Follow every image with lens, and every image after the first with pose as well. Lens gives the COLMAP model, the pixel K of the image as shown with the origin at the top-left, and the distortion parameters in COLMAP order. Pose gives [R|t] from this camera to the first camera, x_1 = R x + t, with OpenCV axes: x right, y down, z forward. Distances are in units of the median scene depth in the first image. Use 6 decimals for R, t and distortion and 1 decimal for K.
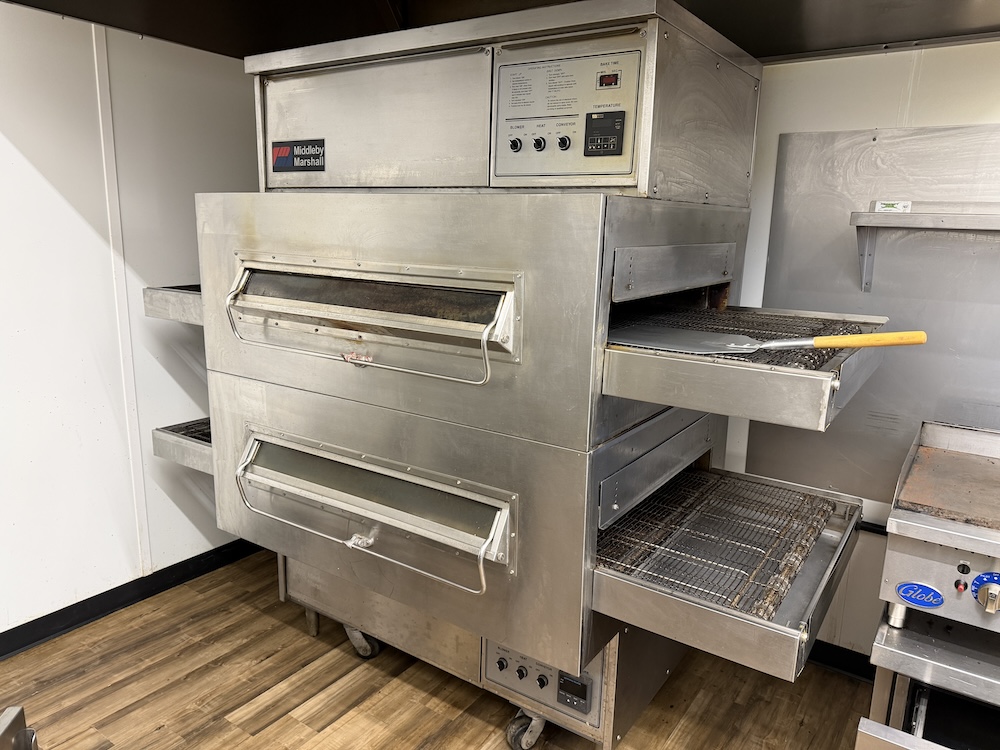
lens RADIAL K [[709.7, 0, 503.0], [0, 709.7, 380.2], [0, 0, 1]] dist [0.062242, -0.070363]
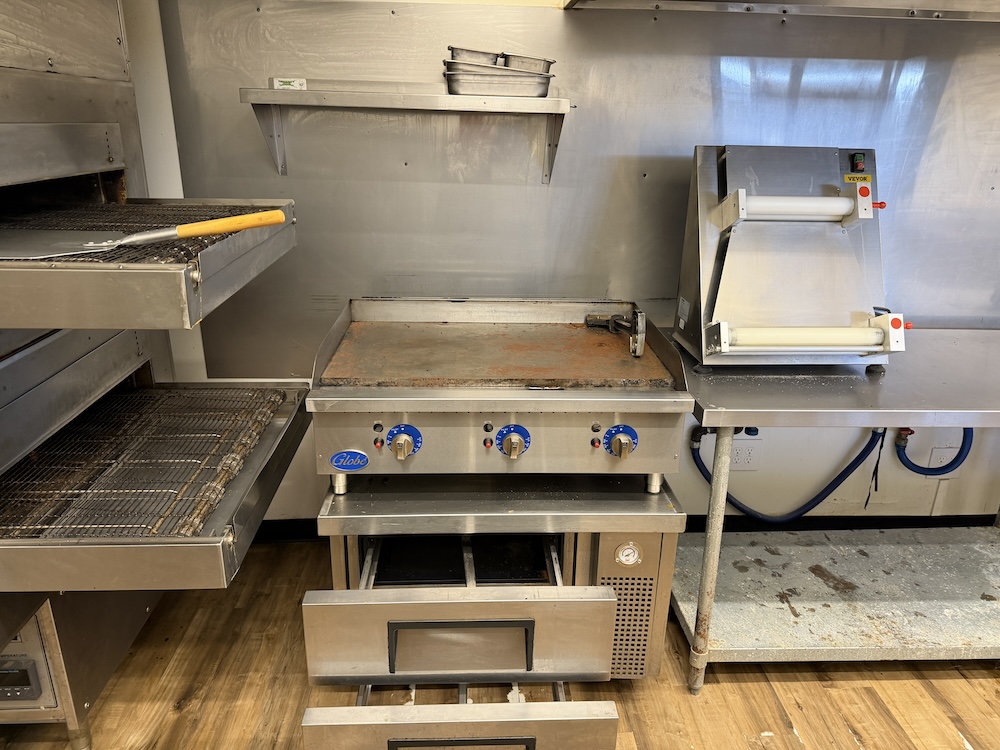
lens RADIAL K [[709.7, 0, 503.0], [0, 709.7, 380.2], [0, 0, 1]] dist [0.062242, -0.070363]
pose [[0.796162, -0.214555, 0.565767, 0.146679], [0.132779, 0.974182, 0.182588, 0.013236], [-0.590335, -0.070248, 0.804096, 0.011730]]
